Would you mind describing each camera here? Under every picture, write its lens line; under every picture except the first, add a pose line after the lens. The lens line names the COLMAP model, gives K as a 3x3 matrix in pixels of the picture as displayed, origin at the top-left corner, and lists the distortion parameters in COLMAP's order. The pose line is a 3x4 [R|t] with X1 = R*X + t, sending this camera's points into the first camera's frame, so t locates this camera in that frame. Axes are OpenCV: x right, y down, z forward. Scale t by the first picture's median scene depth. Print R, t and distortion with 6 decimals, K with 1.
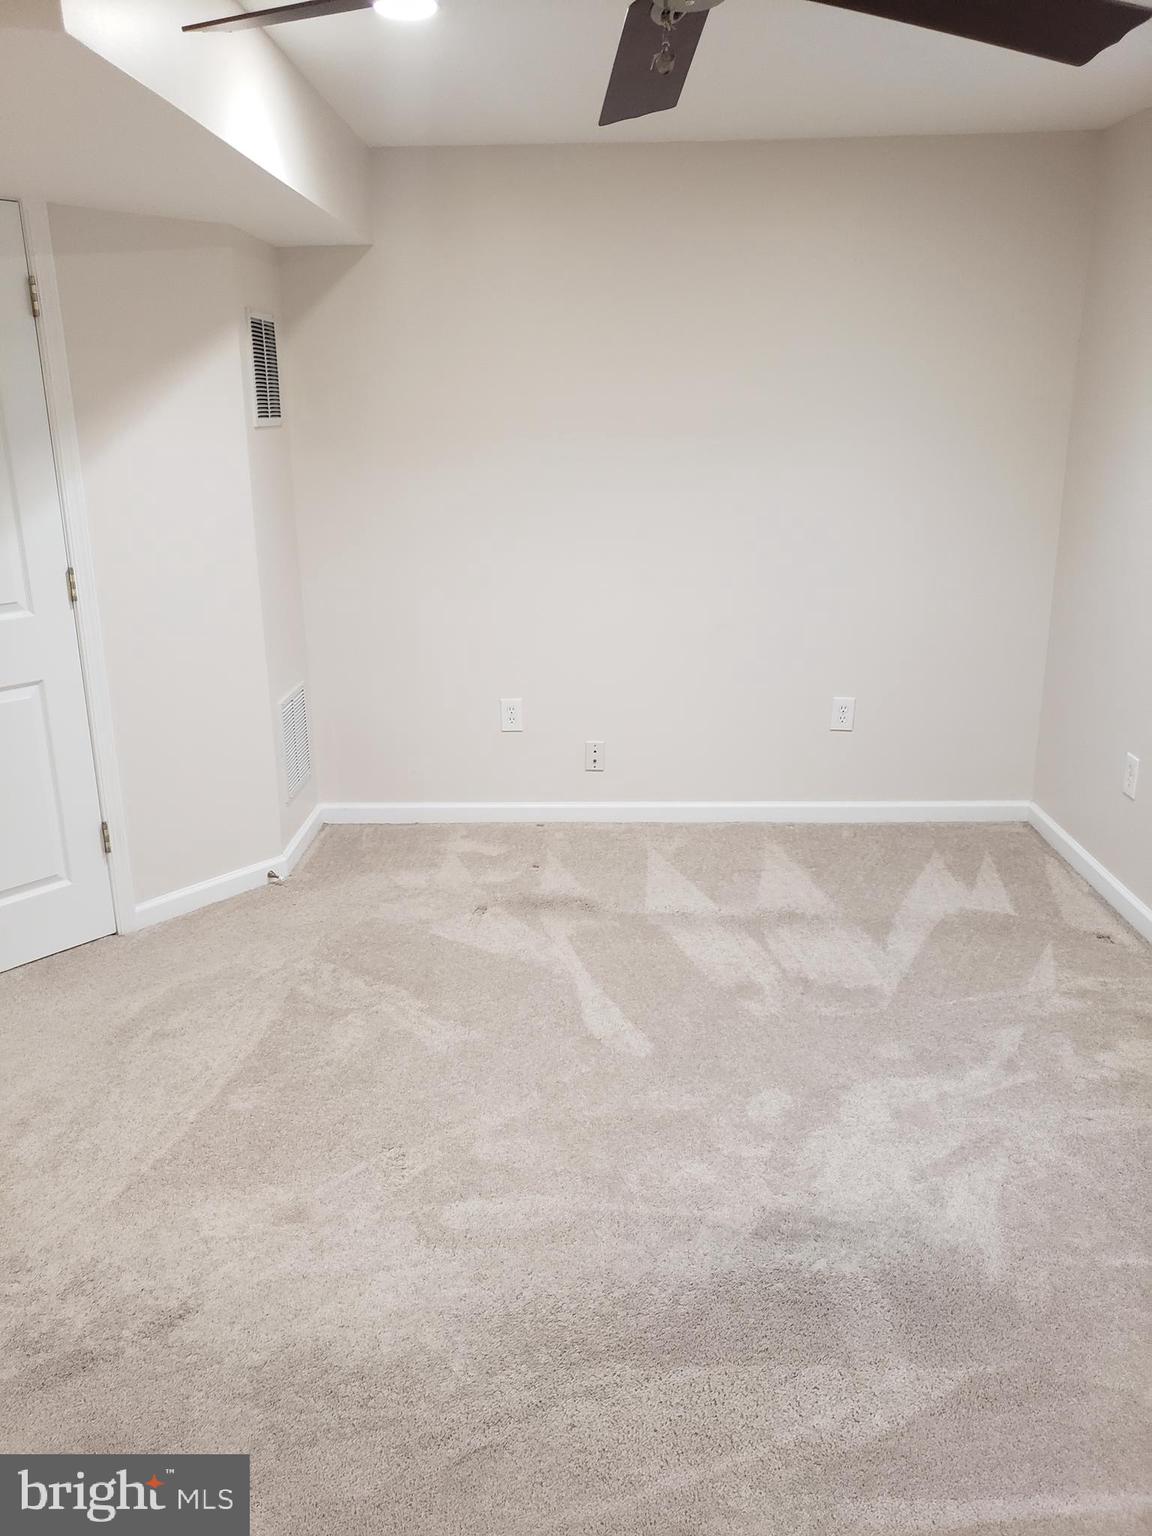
lens RADIAL K [[1205.9, 0, 576.0], [0, 1205.9, 768.0], [0, 0, 1]] dist [-0.000519, 0.042417]
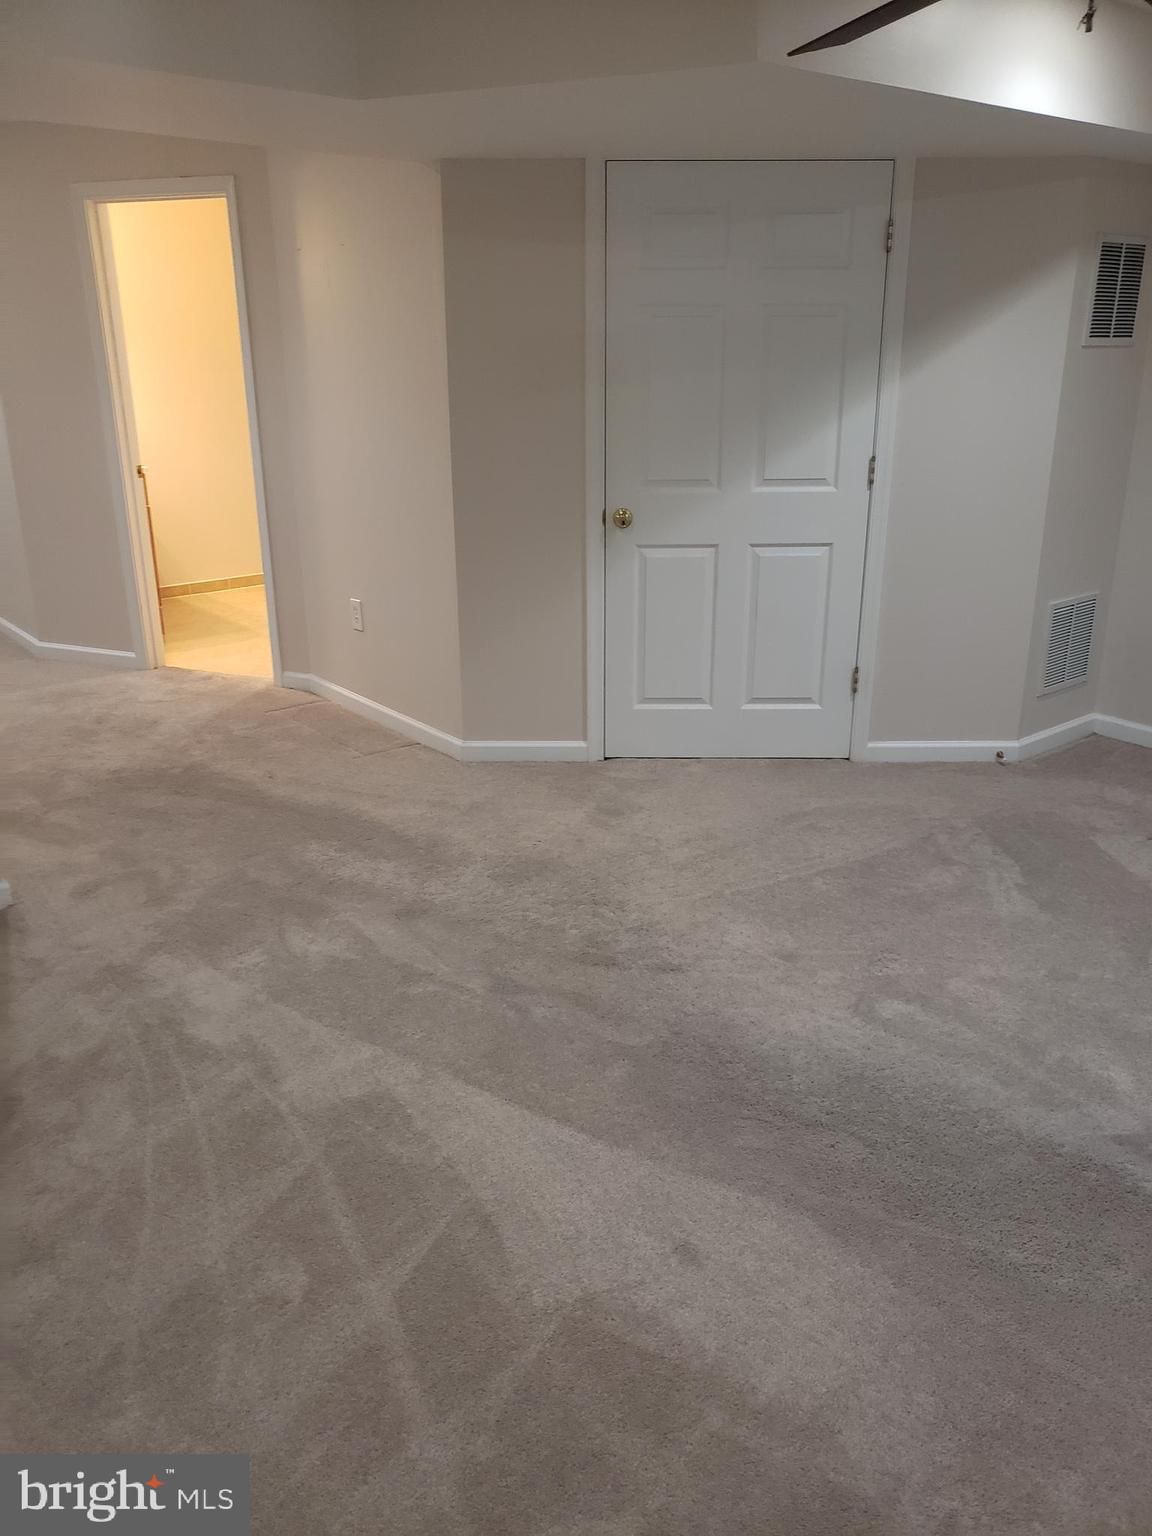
lens RADIAL K [[1216.0, 0, 576.0], [0, 1216.0, 768.0], [0, 0, 1]] dist [-0.011080, -0.011809]
pose [[0.633167, 0.262926, -0.727991, 0.385864], [-0.223135, 0.962611, 0.153592, 0.019321], [0.741155, 0.065190, 0.668161, -0.038627]]
